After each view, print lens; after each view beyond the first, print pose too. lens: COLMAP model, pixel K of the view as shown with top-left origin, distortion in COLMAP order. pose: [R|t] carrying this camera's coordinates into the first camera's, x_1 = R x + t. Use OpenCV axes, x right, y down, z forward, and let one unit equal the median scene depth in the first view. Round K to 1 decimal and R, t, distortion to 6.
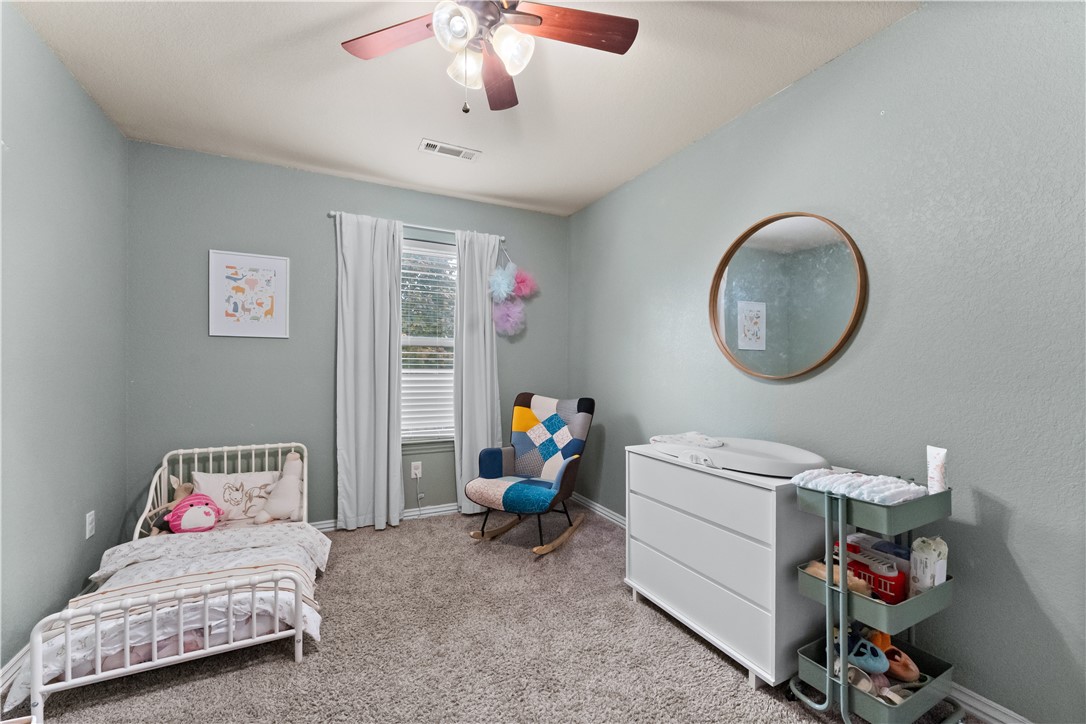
lens RADIAL K [[439.6, 0, 546.0], [0, 439.6, 368.6], [0, 0, 1]] dist [0.002378, -0.001121]
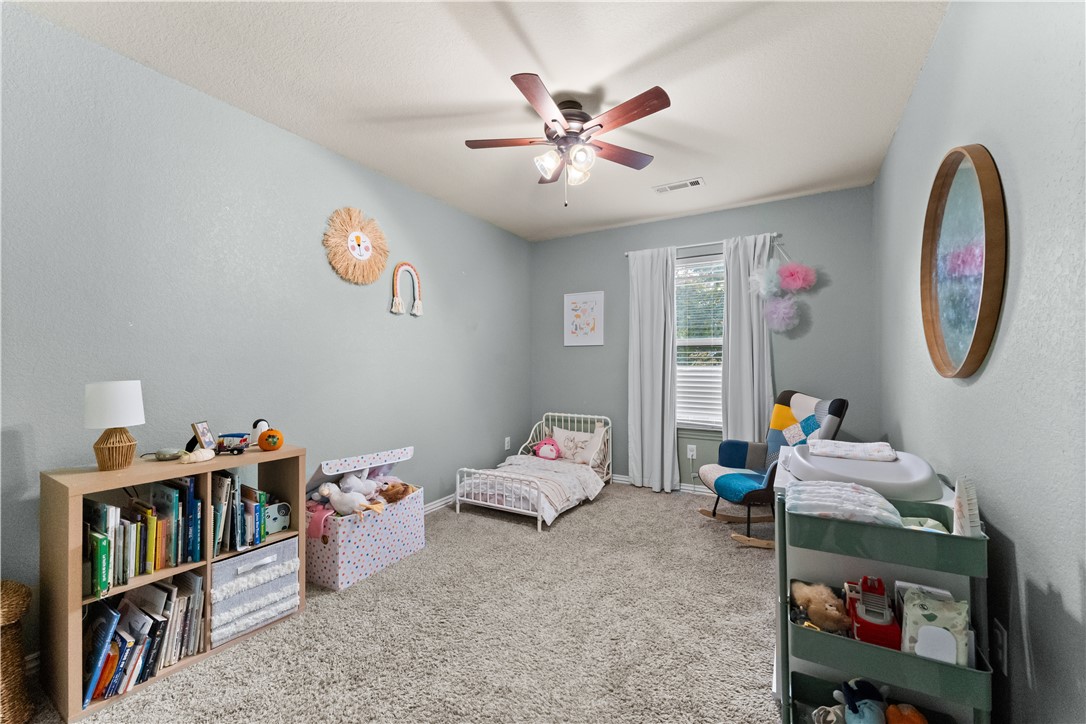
lens RADIAL K [[439.6, 0, 545.1], [0, 439.6, 359.9], [0, 0, 1]] dist [0.002378, -0.001121]
pose [[0.549580, -0.013087, -0.835338, 0.568620], [0.000913, 0.999886, -0.015065, 0.001968], [0.835440, 0.007516, 0.549530, 0.028600]]
